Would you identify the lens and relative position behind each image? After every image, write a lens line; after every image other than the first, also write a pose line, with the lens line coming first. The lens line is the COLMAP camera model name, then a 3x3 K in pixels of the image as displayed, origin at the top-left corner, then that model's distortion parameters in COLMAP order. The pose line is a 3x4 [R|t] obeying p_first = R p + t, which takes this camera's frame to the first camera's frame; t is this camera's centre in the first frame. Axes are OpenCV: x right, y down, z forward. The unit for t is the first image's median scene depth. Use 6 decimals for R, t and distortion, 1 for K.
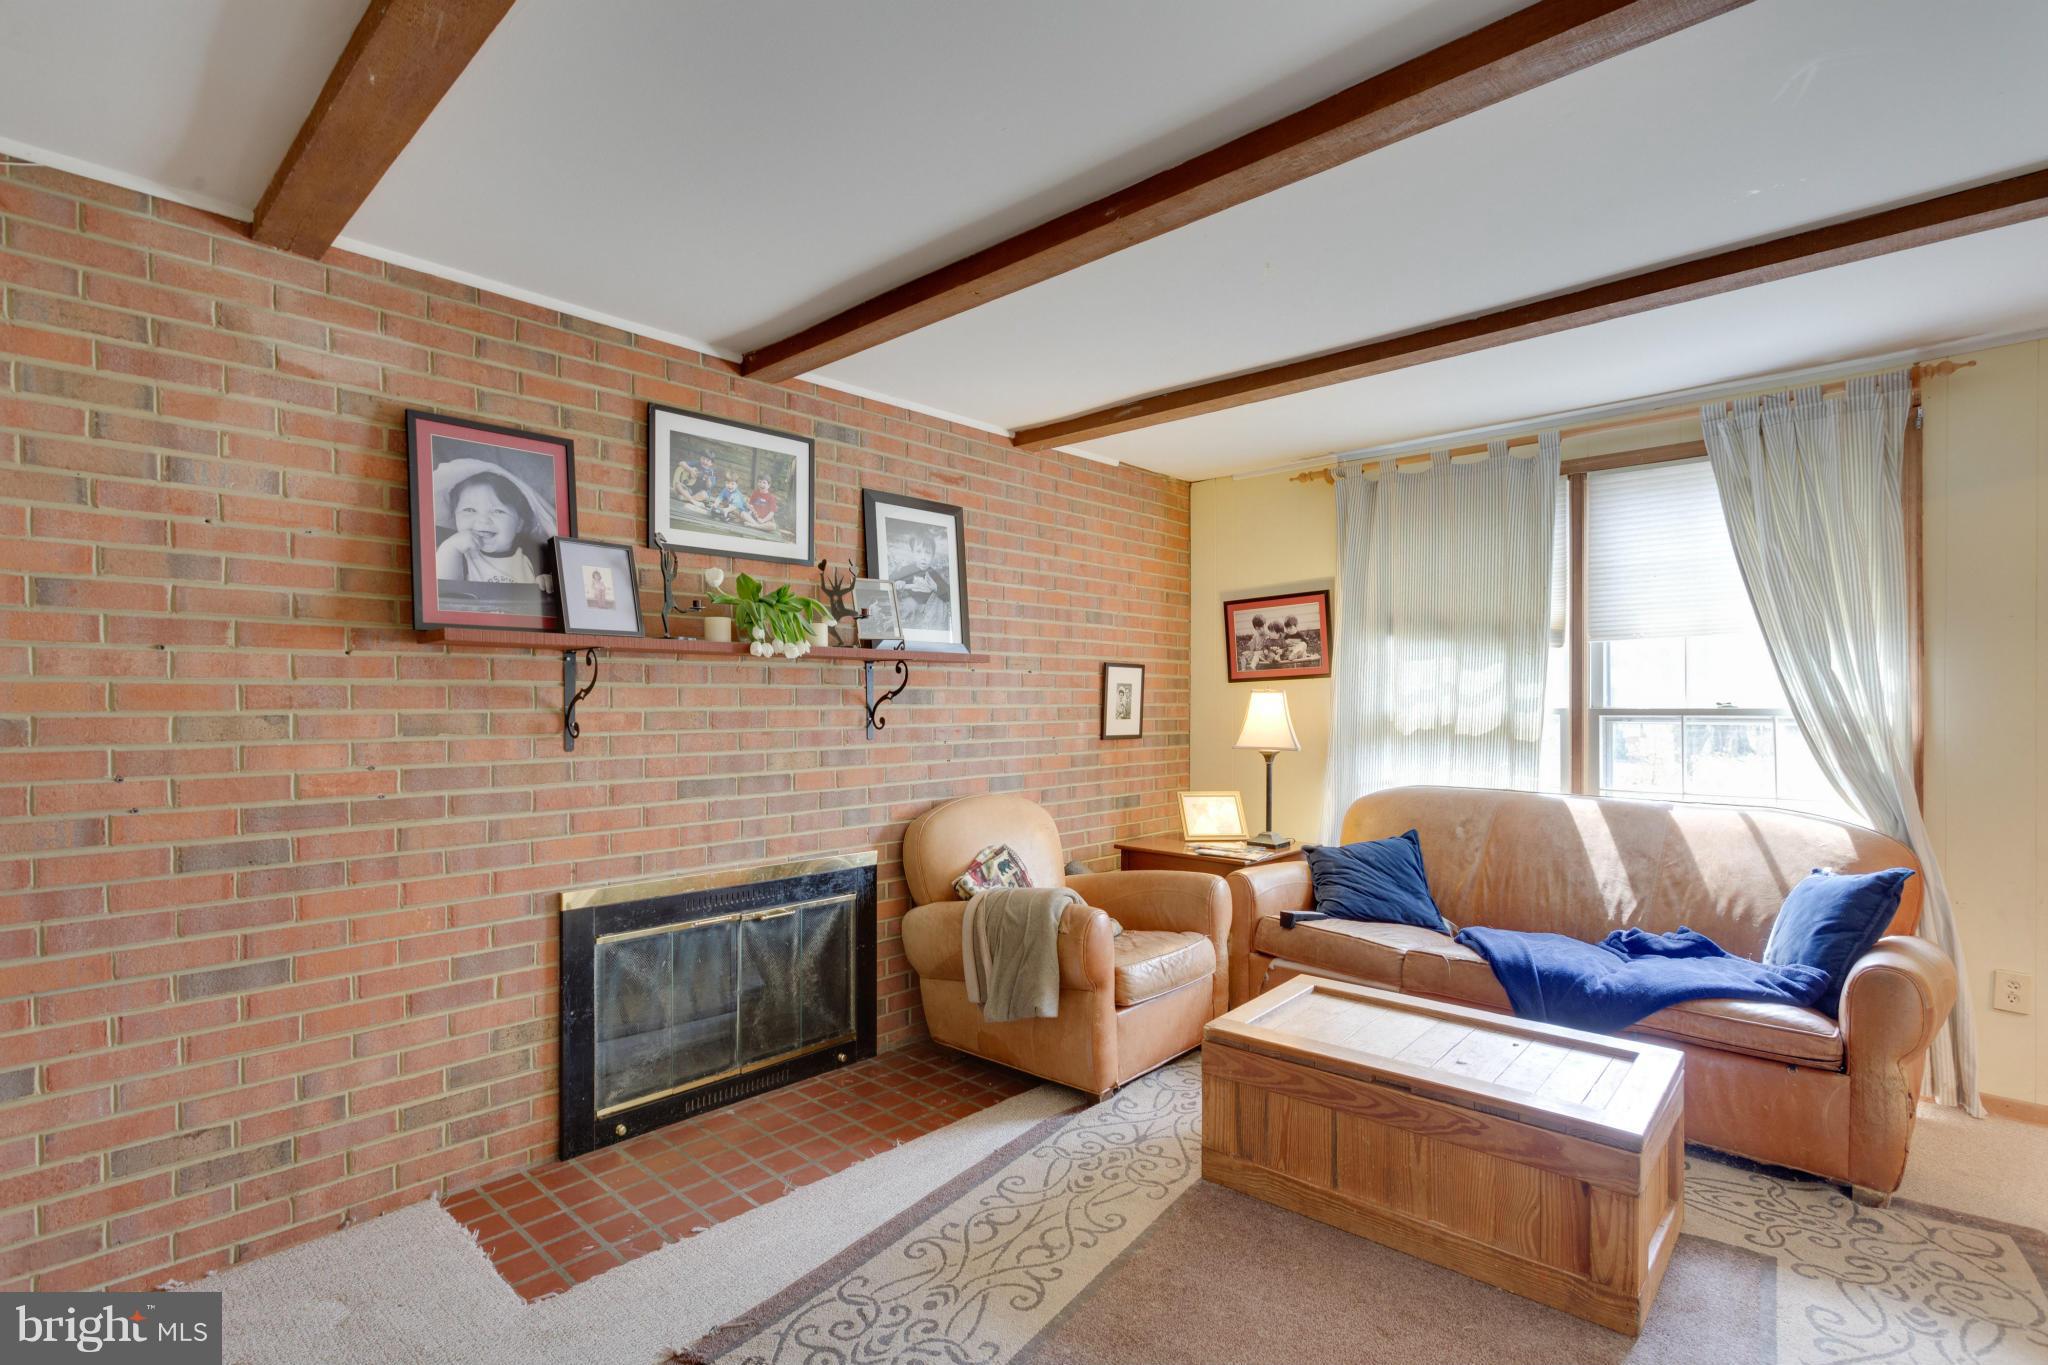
lens RADIAL K [[978.6, 0, 1024.7], [0, 978.6, 693.1], [0, 0, 1]] dist [0.002796, 0.001239]
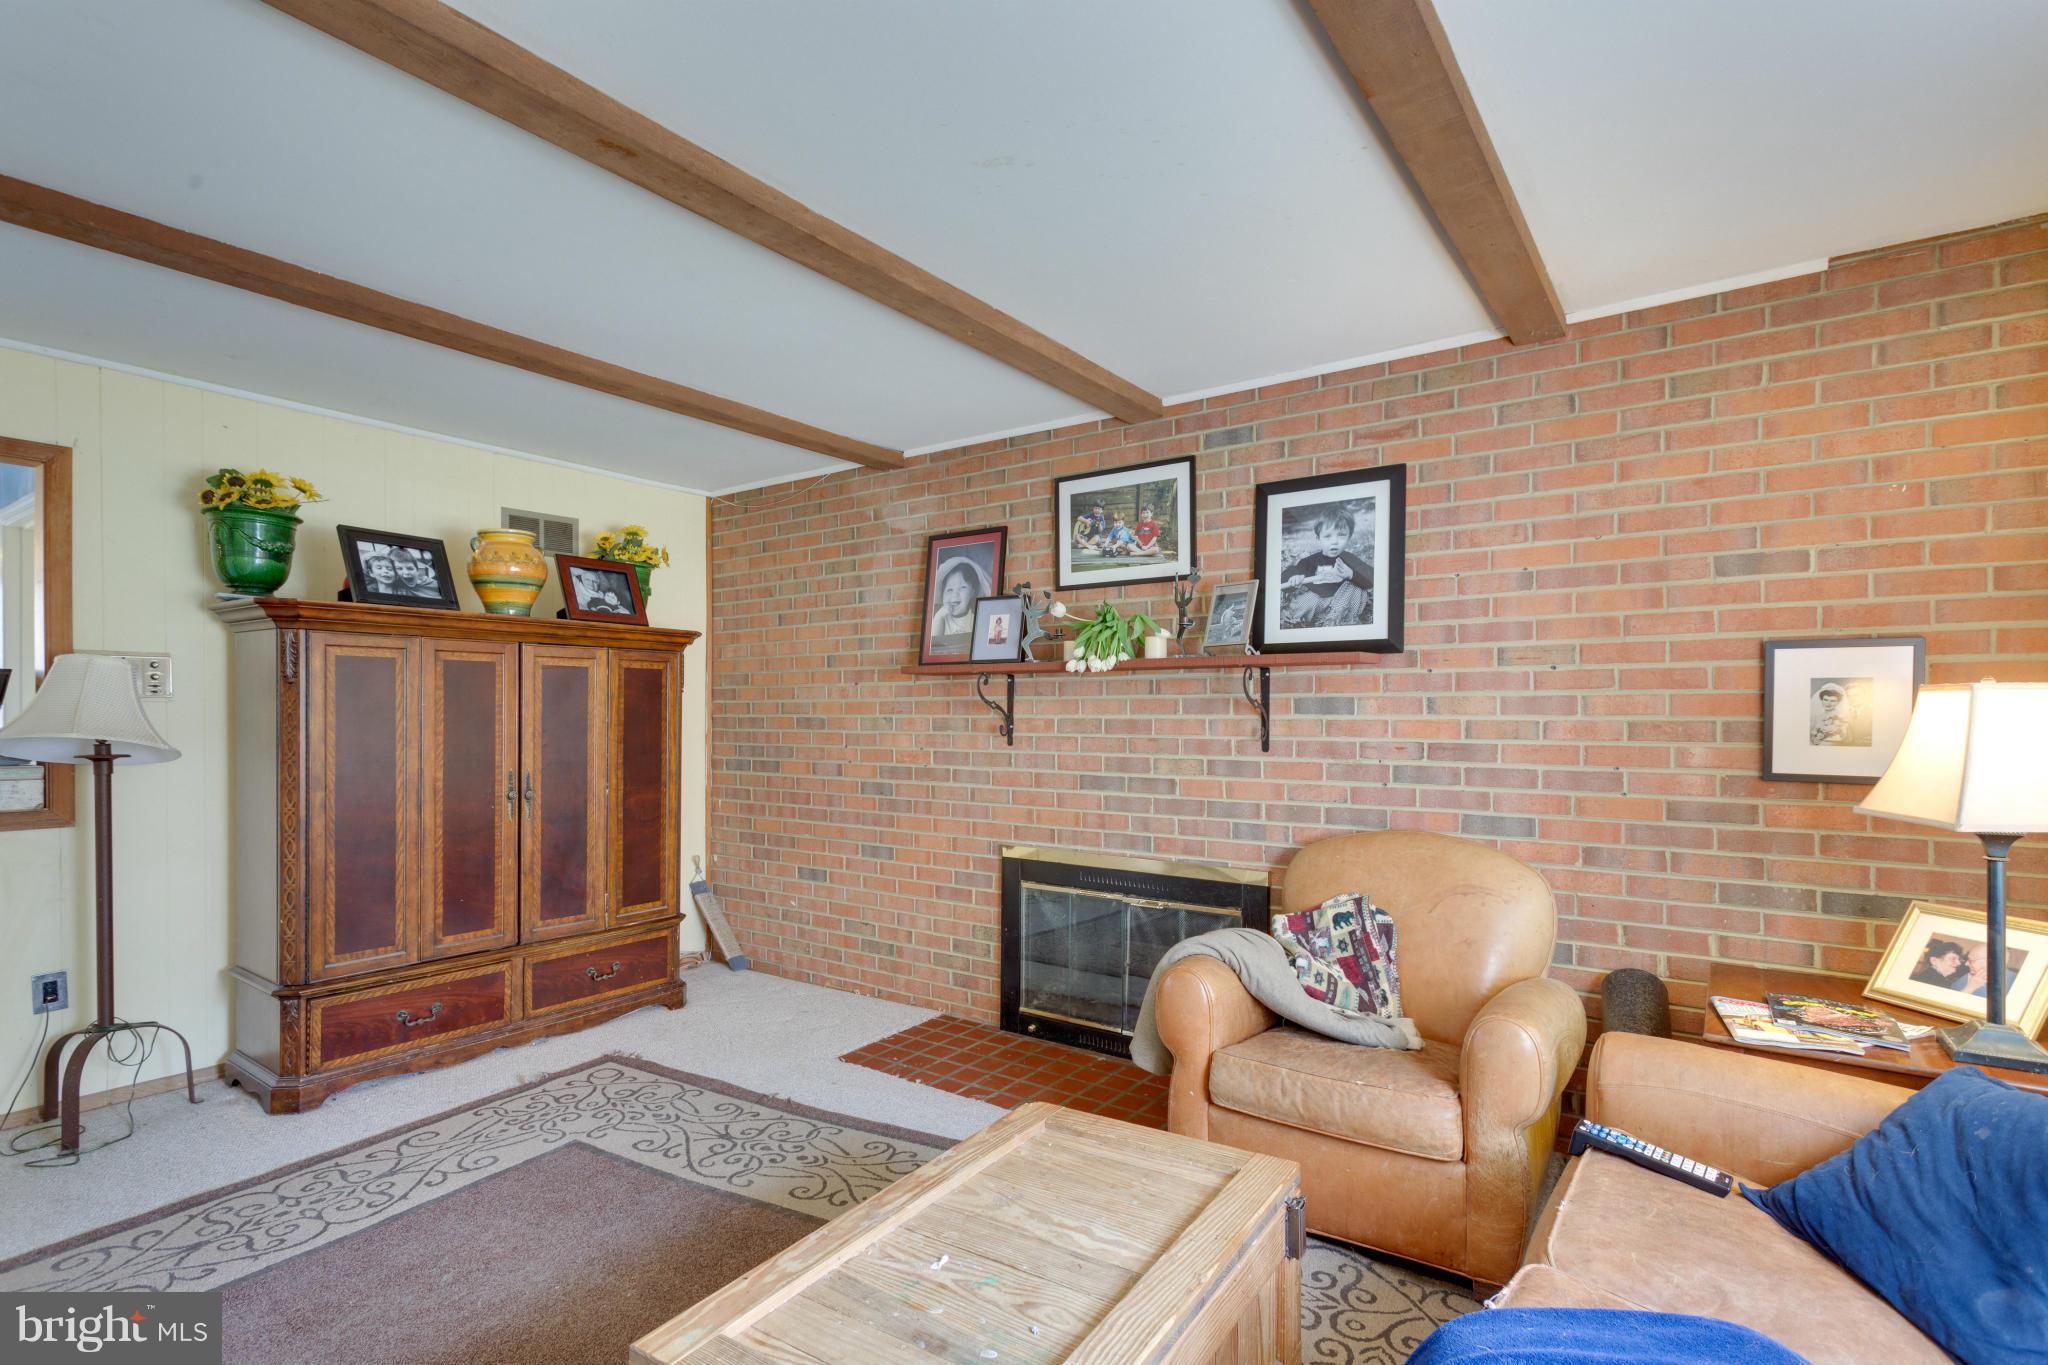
lens RADIAL K [[978.6, 0, 1029.1], [0, 978.6, 714.3], [0, 0, 1]] dist [0.002796, 0.001239]
pose [[0.139231, 0.002332, -0.990257, 0.840768], [0.005199, 0.999982, 0.003086, 0.008827], [0.990246, -0.005578, 0.139217, 0.740623]]
